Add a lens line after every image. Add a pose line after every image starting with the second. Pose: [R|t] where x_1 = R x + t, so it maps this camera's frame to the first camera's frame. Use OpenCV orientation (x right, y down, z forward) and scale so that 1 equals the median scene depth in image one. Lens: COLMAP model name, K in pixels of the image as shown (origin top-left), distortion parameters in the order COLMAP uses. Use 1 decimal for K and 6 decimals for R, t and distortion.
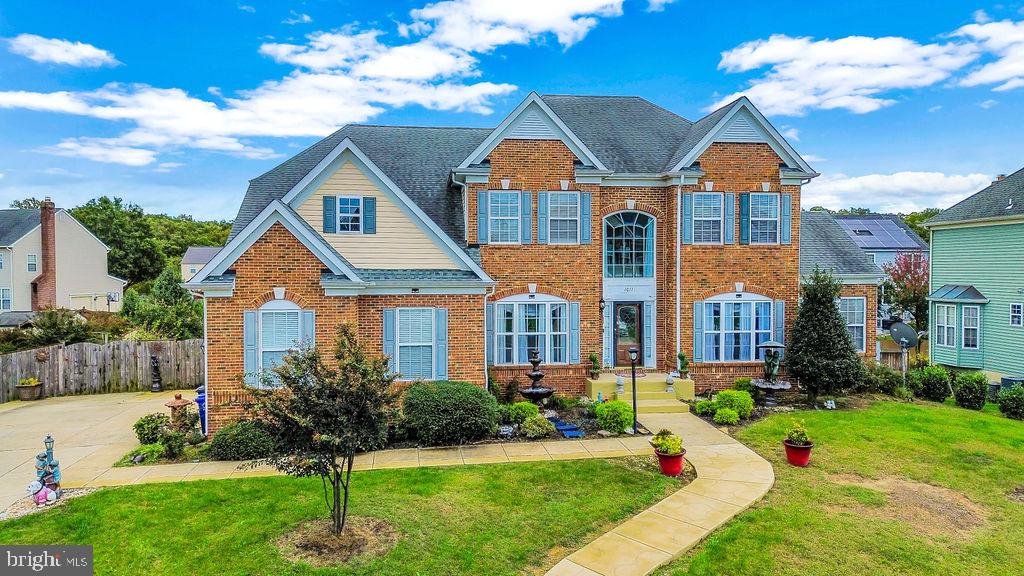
lens RADIAL K [[723.8, 0, 511.3], [0, 723.8, 285.9], [0, 0, 1]] dist [0.075587, -0.074778]
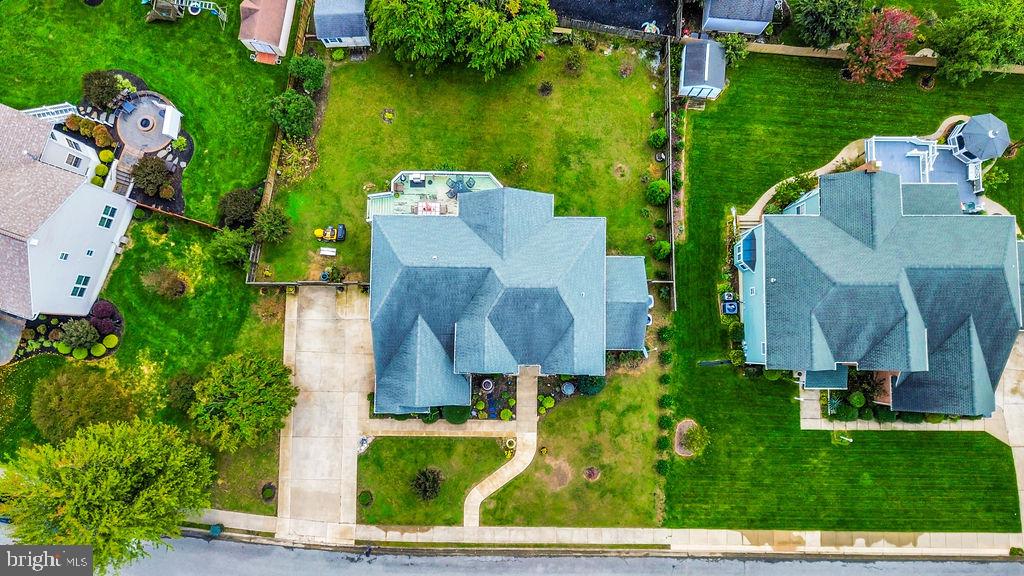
lens RADIAL K [[723.8, 0, 511.3], [0, 723.8, 285.9], [0, 0, 1]] dist [0.075587, -0.074778]
pose [[0.990499, 0.137054, -0.011283, 0.103066], [-0.003673, 0.108383, 0.994102, -2.675935], [0.137469, -0.984616, 0.107857, 1.020774]]
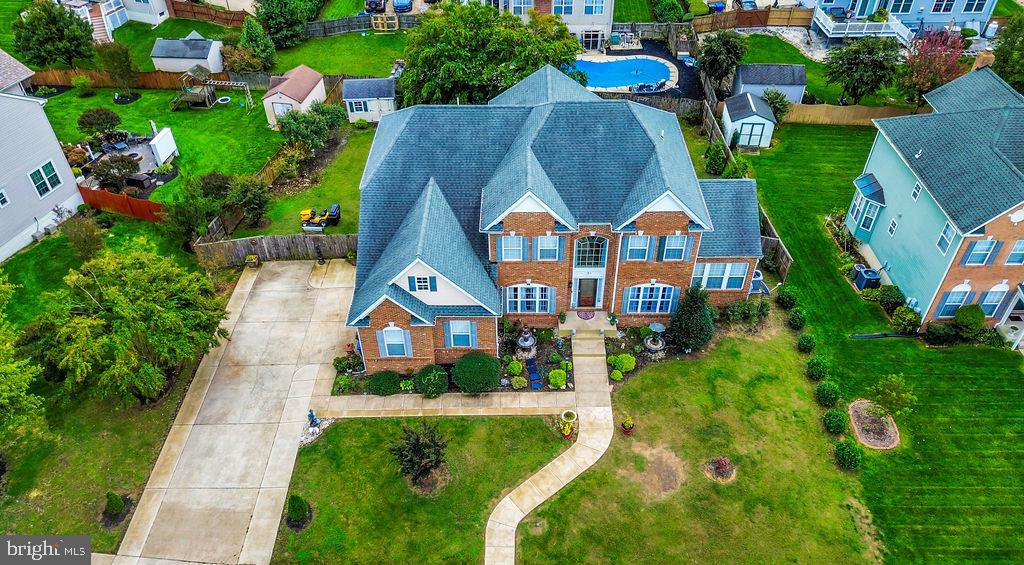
lens RADIAL K [[724.1, 0, 511.5], [0, 724.1, 285.1], [0, 0, 1]] dist [0.076150, -0.076132]
pose [[0.991167, 0.080736, -0.105212, 0.171850], [0.003817, 0.775645, 0.631158, -1.087131], [0.132564, -0.625984, 0.768486, -0.344729]]
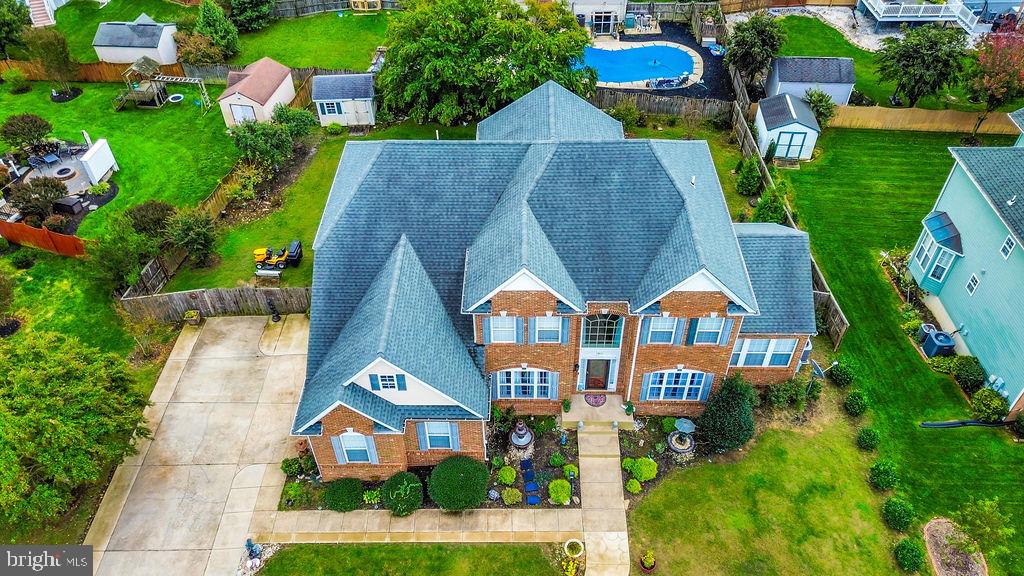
lens RADIAL K [[744.5, 0, 511.2], [0, 744.5, 285.7], [0, 0, 1]] dist [0.071484, -0.068877]
pose [[0.990261, 0.088722, -0.107288, 0.144441], [0.006142, 0.742044, 0.670323, -1.072286], [0.139085, -0.664454, 0.734272, 0.048677]]
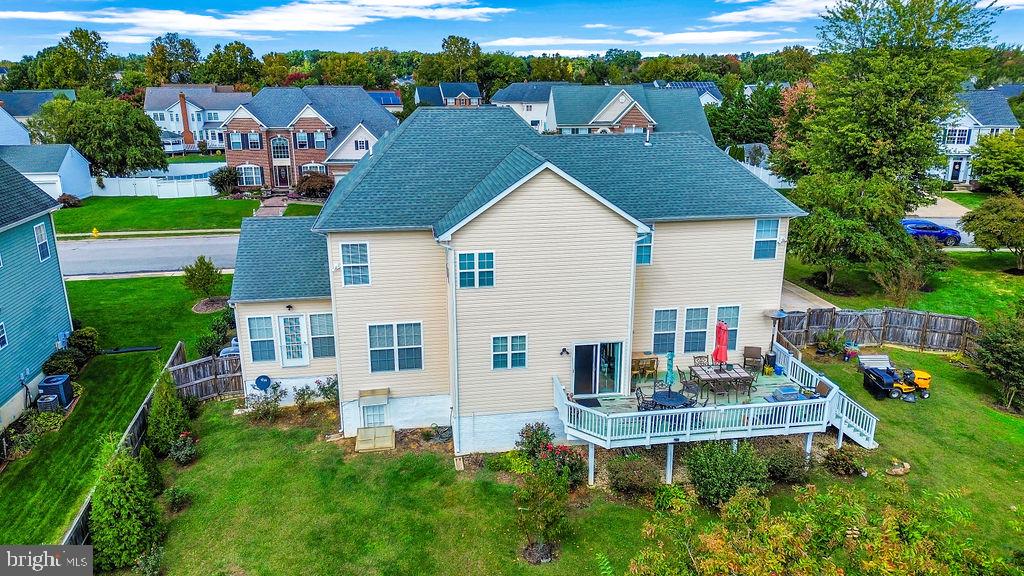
lens RADIAL K [[723.8, 0, 511.3], [0, 723.8, 285.9], [0, 0, 1]] dist [0.075587, -0.074778]
pose [[-0.999702, 0.010810, -0.021887, 0.087797], [0.003546, 0.951405, 0.307921, -0.435711], [0.024152, 0.307751, -0.951160, 2.673364]]
